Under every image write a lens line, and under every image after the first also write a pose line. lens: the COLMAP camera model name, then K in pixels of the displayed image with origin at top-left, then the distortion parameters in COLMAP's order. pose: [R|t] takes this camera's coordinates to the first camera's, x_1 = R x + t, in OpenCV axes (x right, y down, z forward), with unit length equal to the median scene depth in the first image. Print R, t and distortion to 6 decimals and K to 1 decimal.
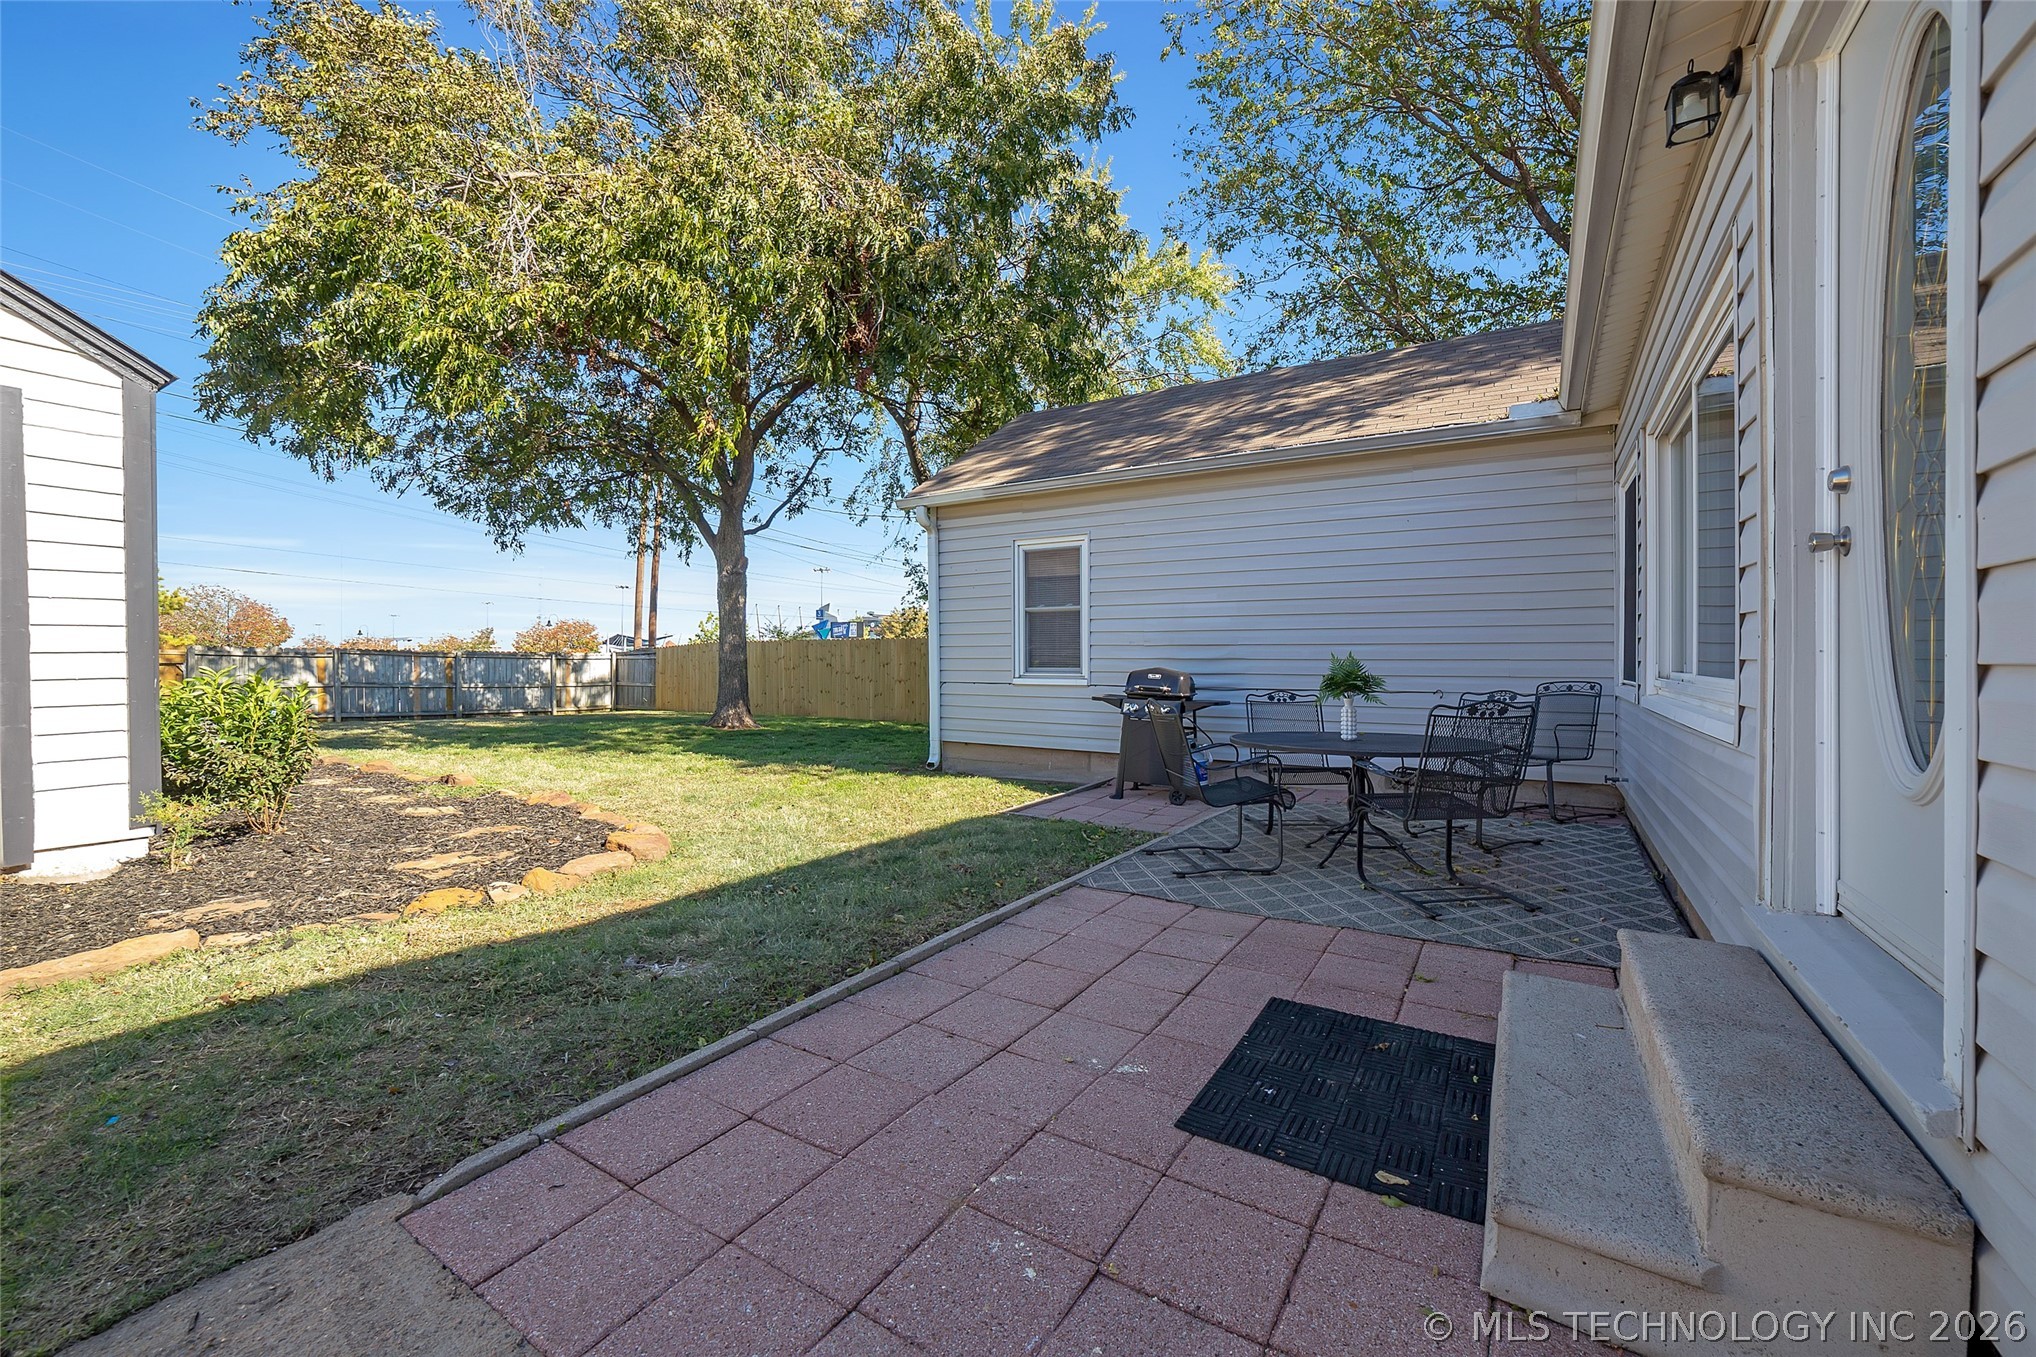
lens RADIAL K [[818.9, 0, 1018.0], [0, 818.9, 678.5], [0, 0, 1]] dist [-0.043415, 0.012322]
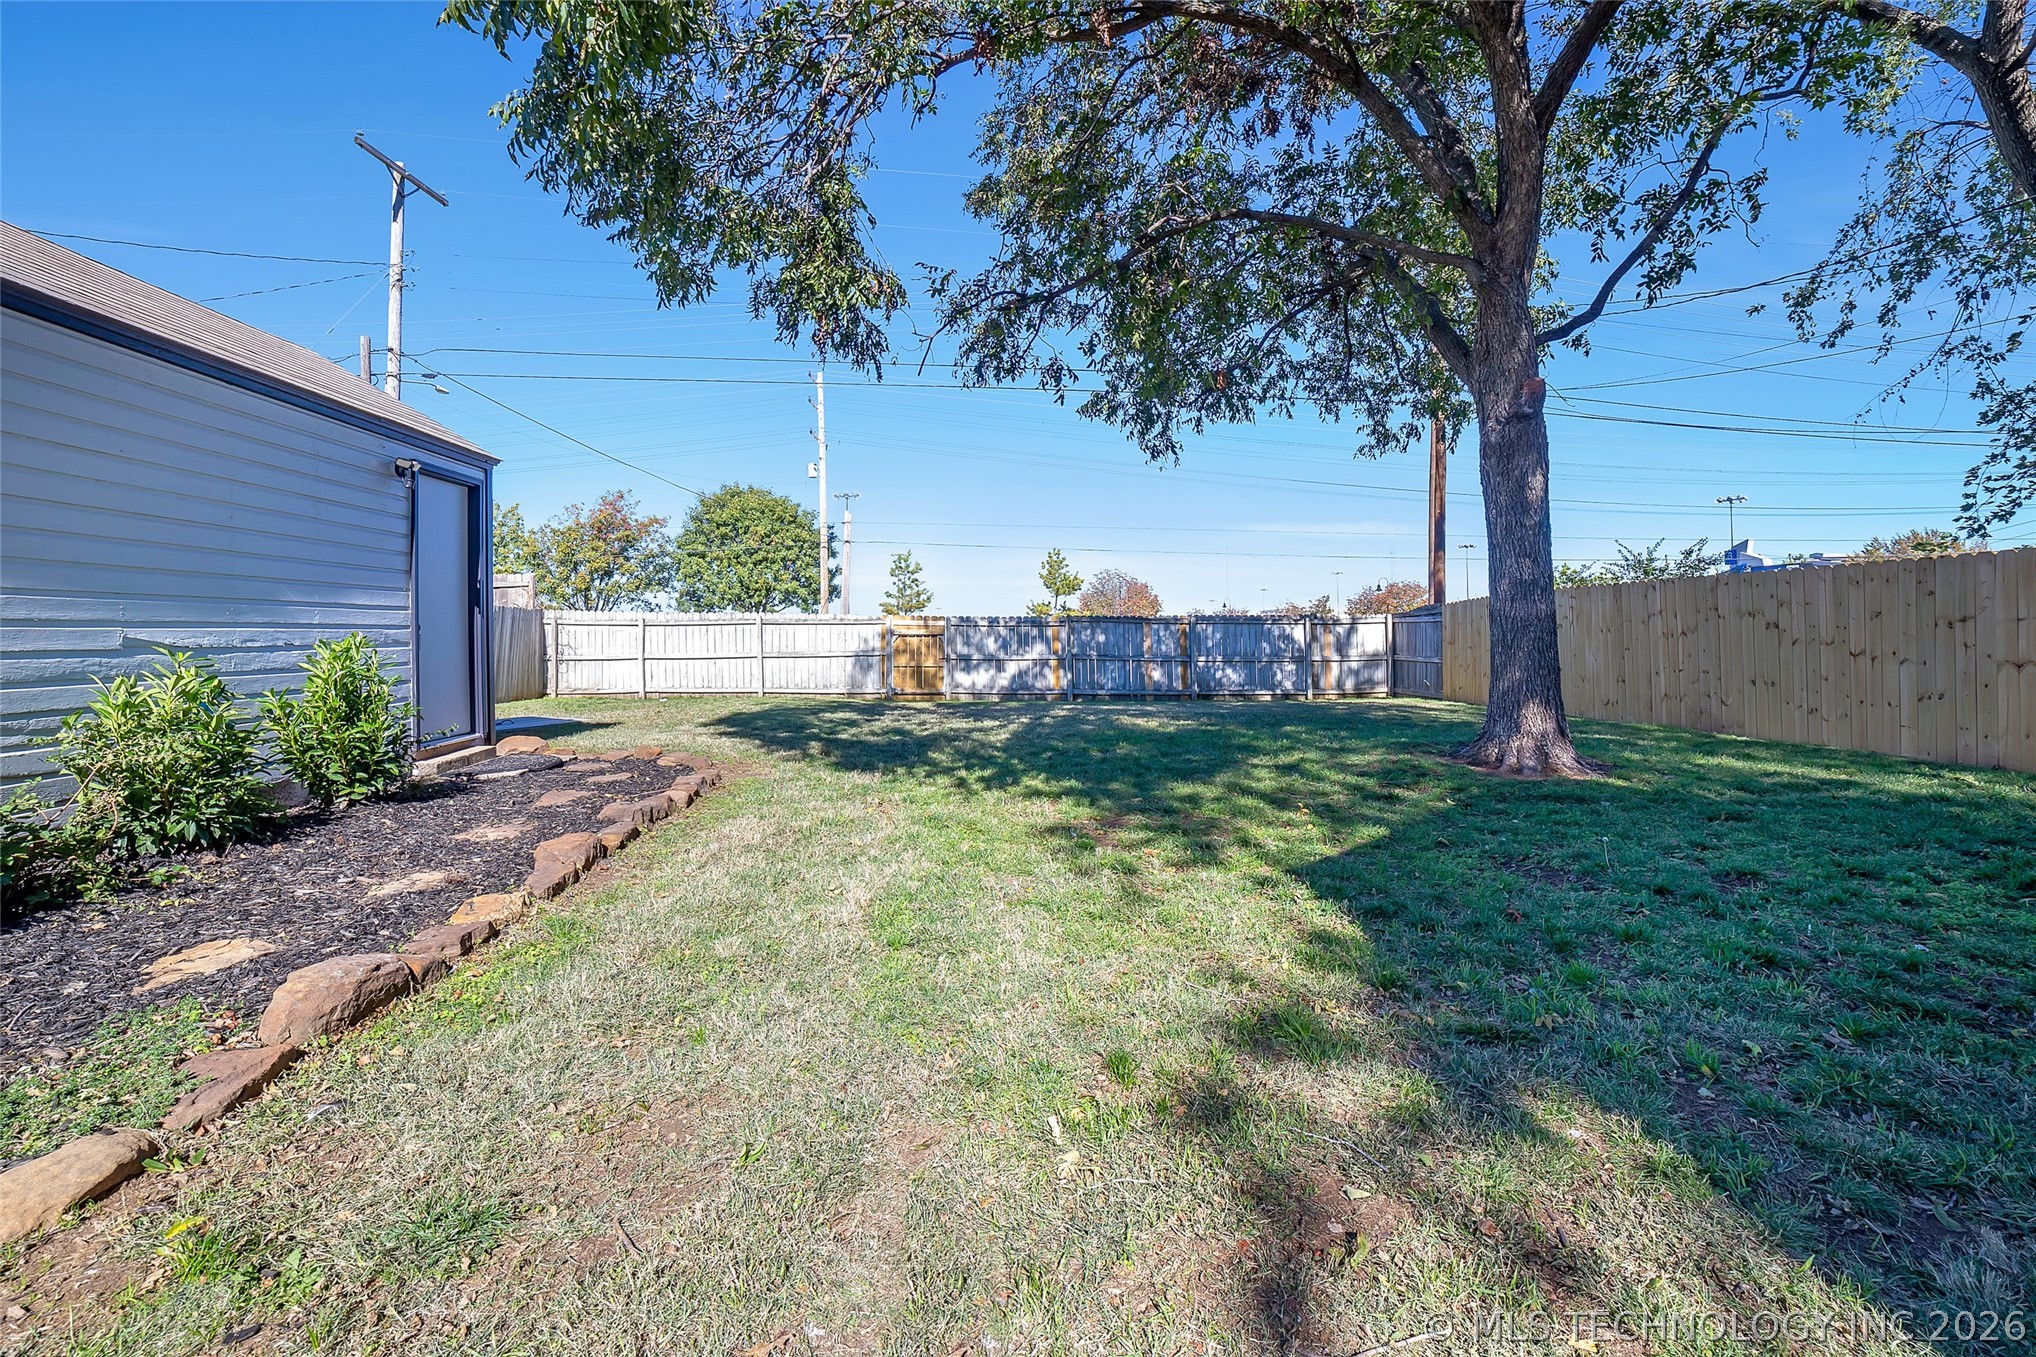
lens RADIAL K [[852.0, 0, 1031.8], [0, 852.0, 604.4], [0, 0, 1]] dist [-0.095924, 0.036966]
pose [[0.580168, -0.036750, -0.813667, -0.106558], [-0.004502, 0.998822, -0.048322, -0.004500], [0.814484, 0.031698, 0.579319, 0.410018]]
